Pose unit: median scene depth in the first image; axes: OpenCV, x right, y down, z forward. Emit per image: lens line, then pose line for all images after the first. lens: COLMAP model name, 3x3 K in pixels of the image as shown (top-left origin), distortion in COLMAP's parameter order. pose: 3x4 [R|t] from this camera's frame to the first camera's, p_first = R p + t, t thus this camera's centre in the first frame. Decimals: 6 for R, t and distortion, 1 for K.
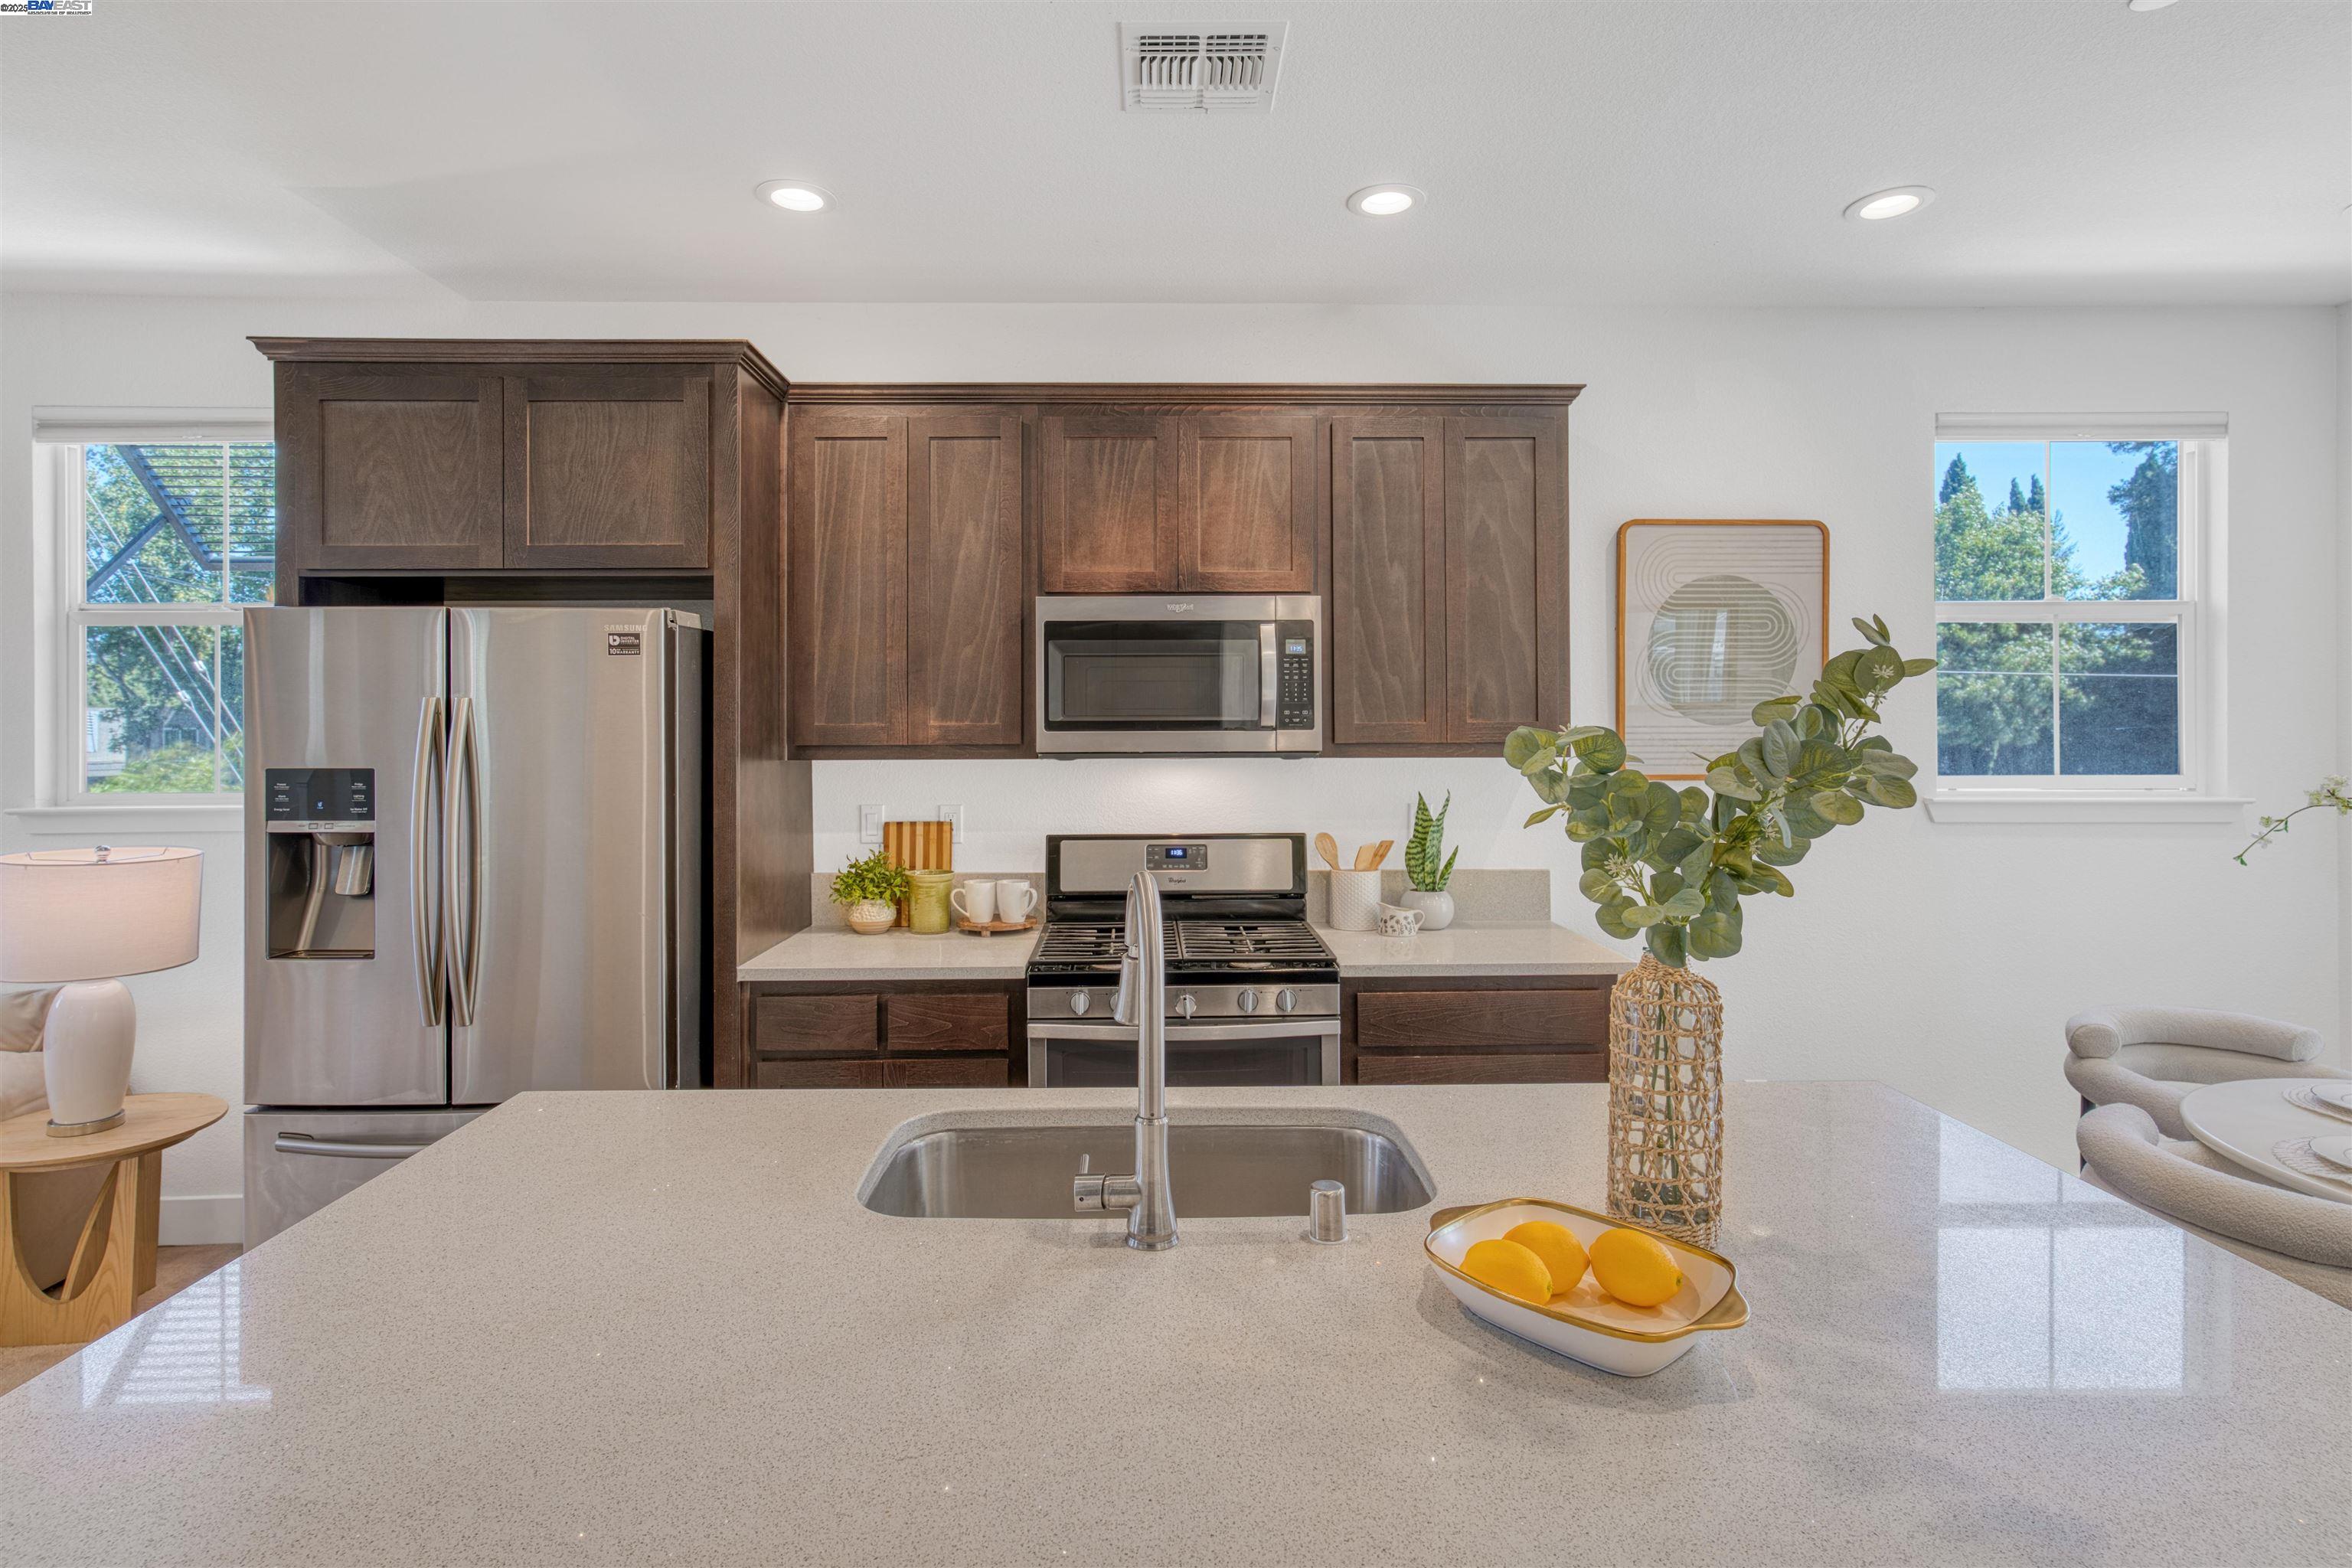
lens RADIAL K [[1185.9, 0, 1179.3], [0, 1185.9, 744.8], [0, 0, 1]] dist [-0.059391, 0.023055]
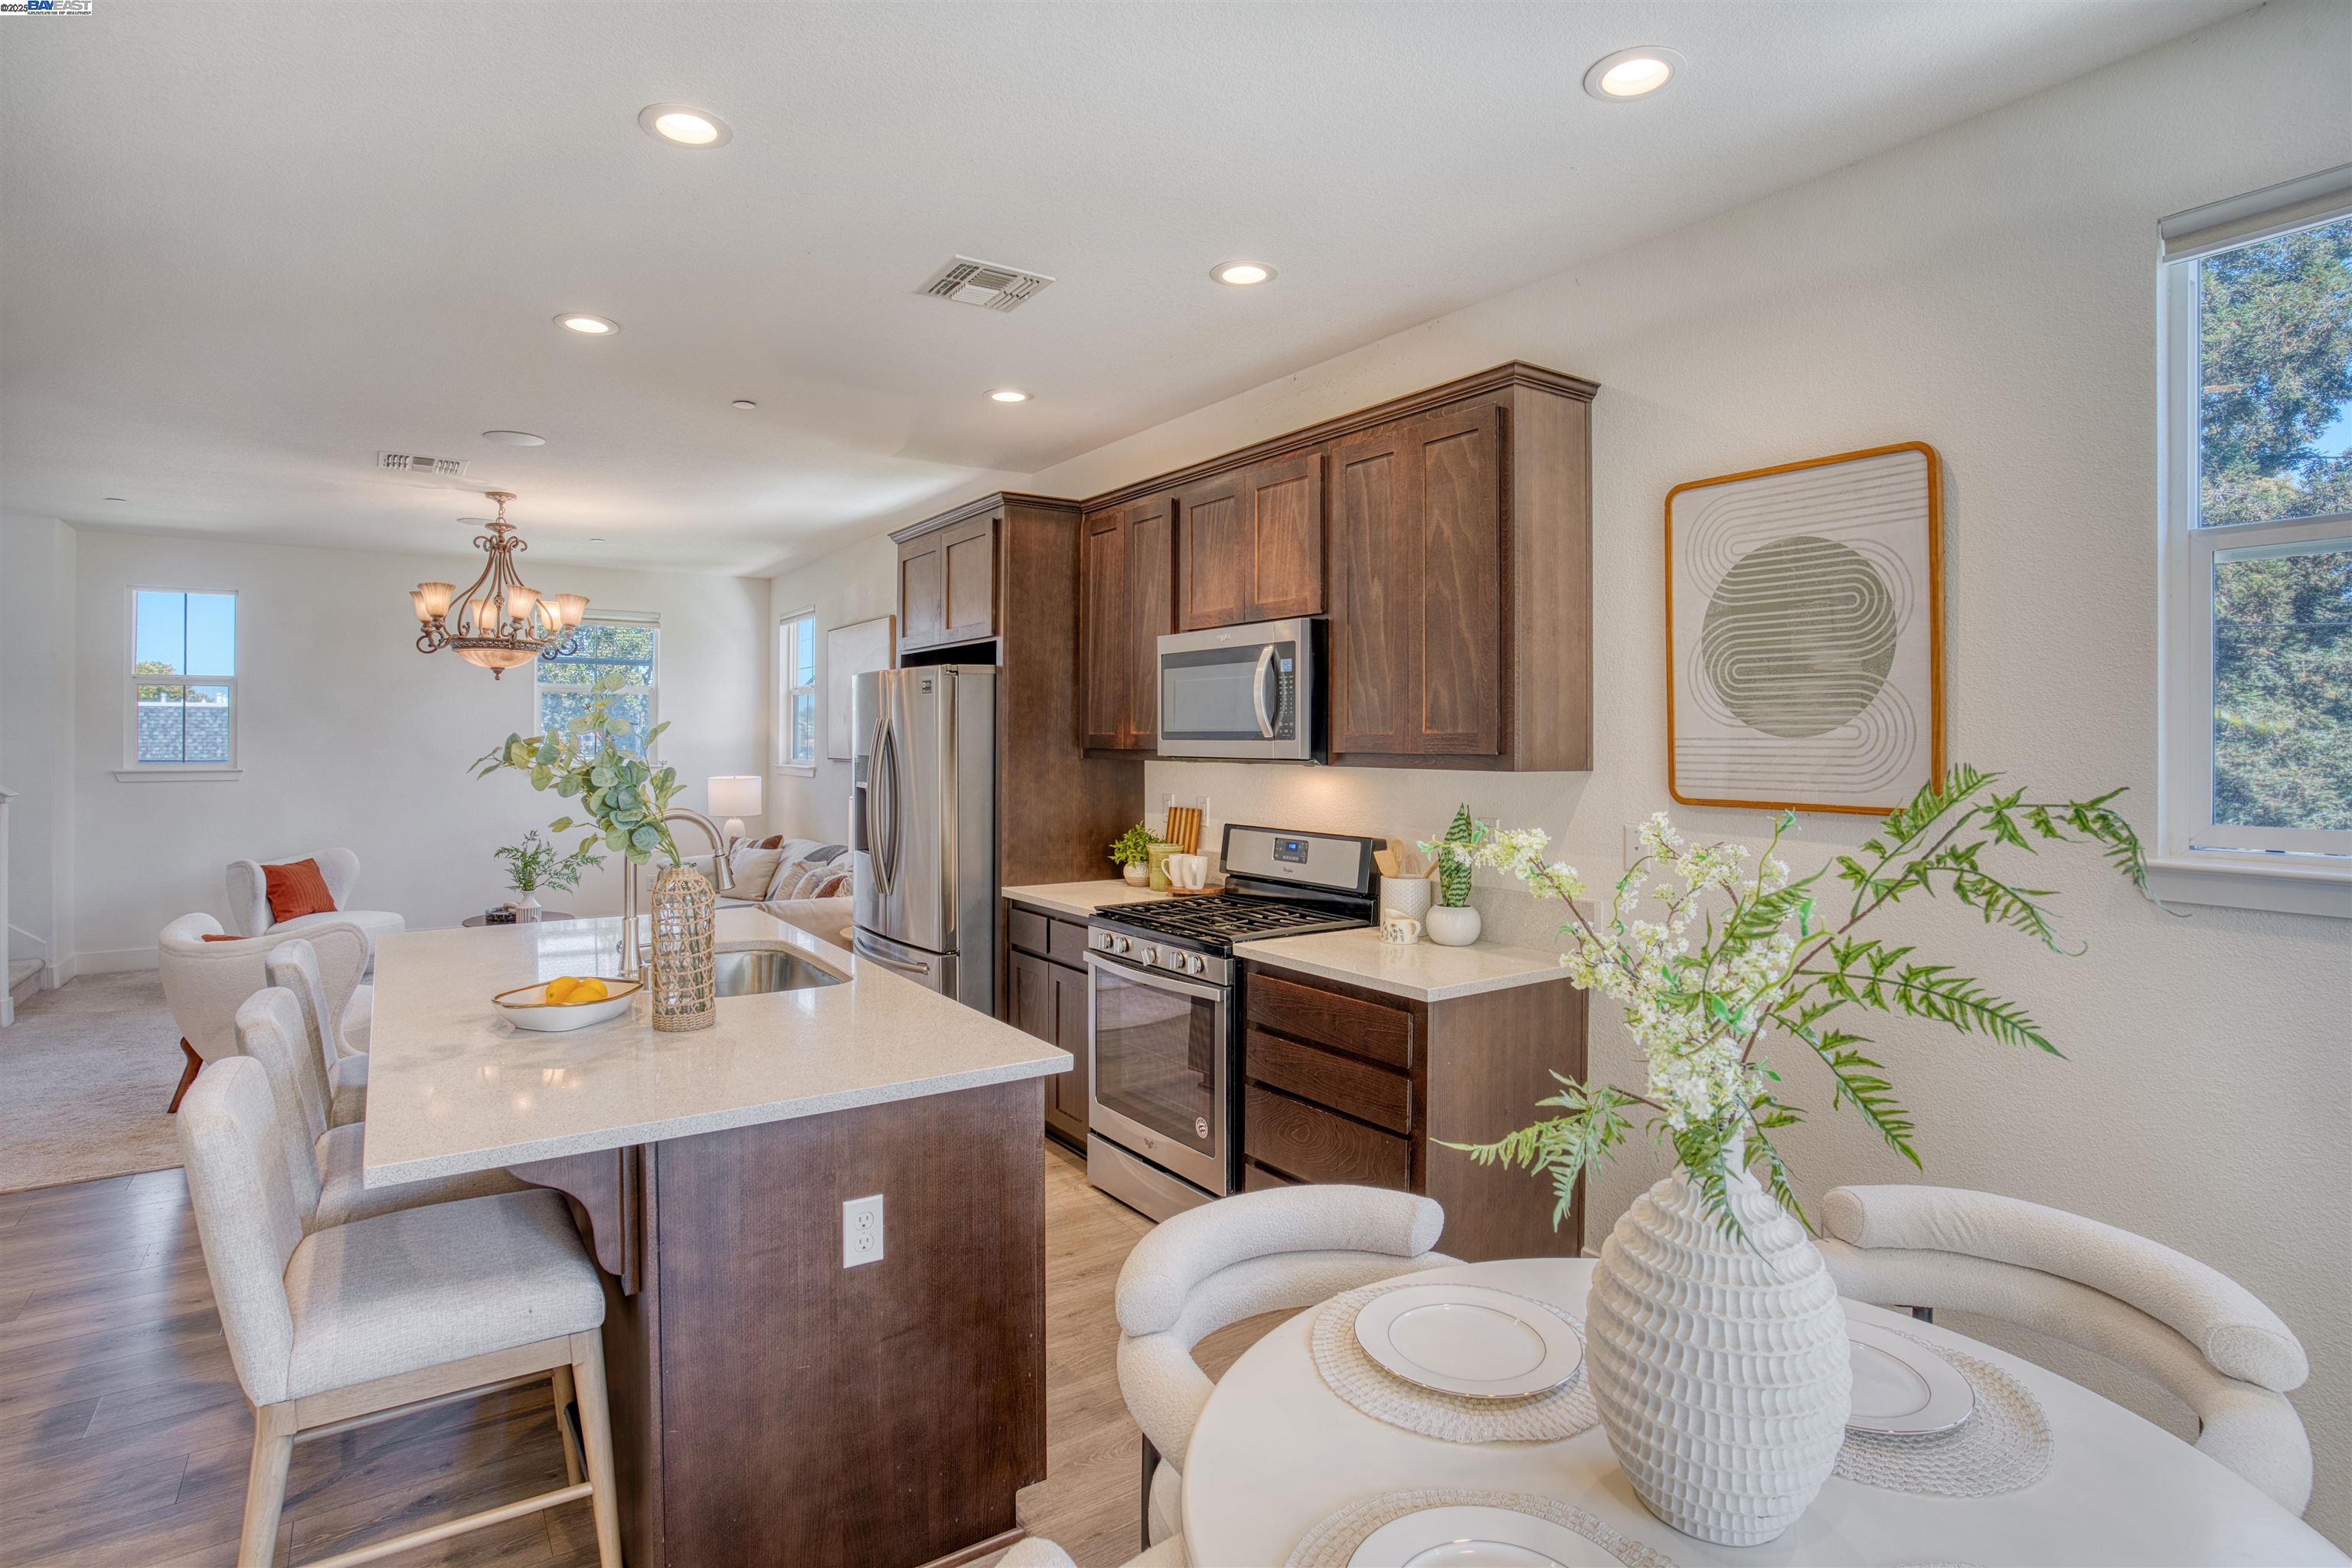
lens RADIAL K [[1185.9, 0, 1179.3], [0, 1185.9, 744.8], [0, 0, 1]] dist [-0.059391, 0.023055]
pose [[0.555152, 0.011865, -0.831664, 0.947100], [-0.016770, 0.999855, 0.003070, -0.009064], [0.831580, 0.012243, 0.555270, 0.286660]]
